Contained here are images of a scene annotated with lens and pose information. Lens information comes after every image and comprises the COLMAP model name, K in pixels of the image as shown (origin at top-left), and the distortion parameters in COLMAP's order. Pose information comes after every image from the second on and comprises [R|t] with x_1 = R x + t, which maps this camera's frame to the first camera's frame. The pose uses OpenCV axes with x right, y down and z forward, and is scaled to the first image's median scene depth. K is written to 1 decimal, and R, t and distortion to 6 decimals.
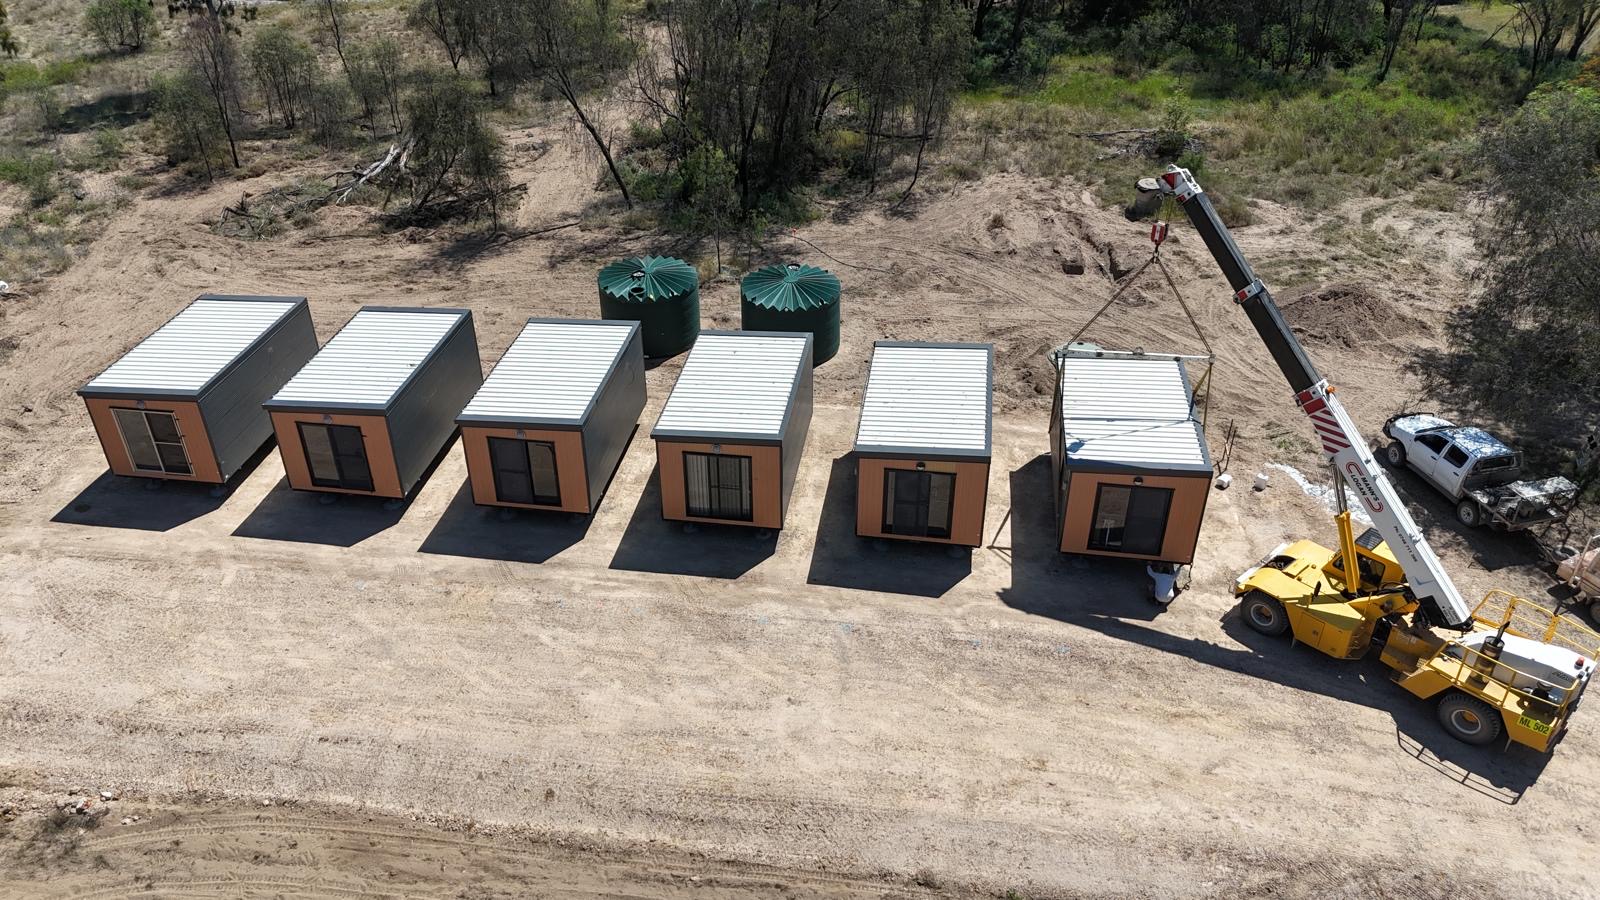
lens RADIAL K [[1166.8, 0, 800.0], [0, 1166.8, 450.0], [0, 0, 1]] dist [0.071644, -0.059139]
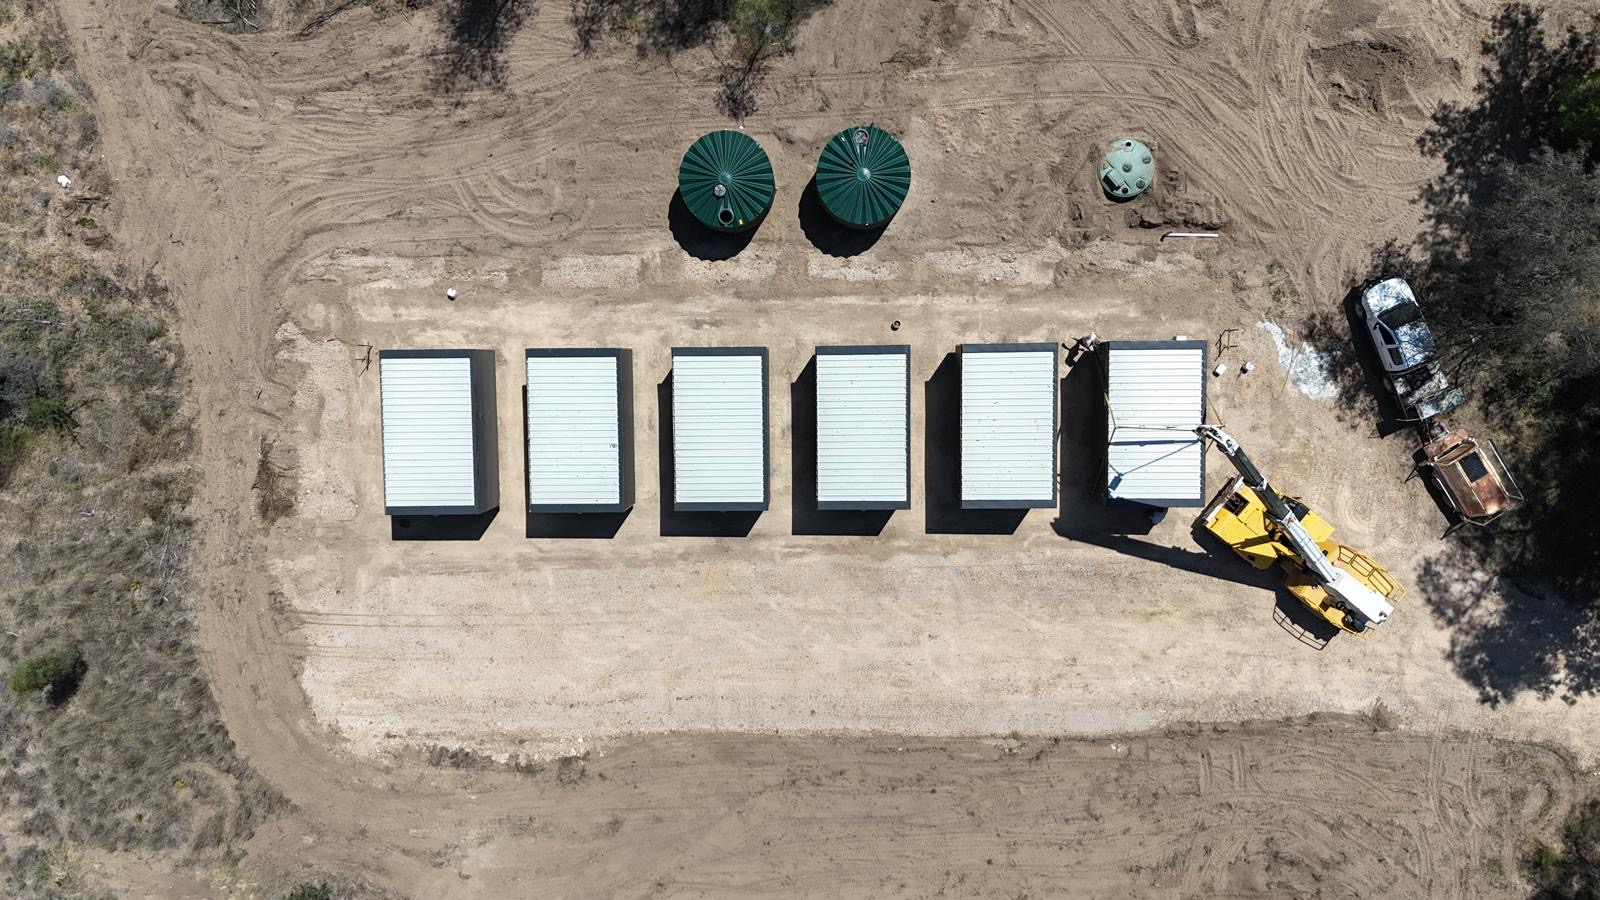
lens RADIAL K [[1174.1, 0, 800.0], [0, 1174.1, 450.0], [0, 0, 1]] dist [0.072196, -0.078458]
pose [[0.988280, -0.150352, -0.026419, -0.110590], [0.096664, 0.482407, 0.870597, -1.436212], [-0.118151, -0.862947, 0.491287, 0.403504]]
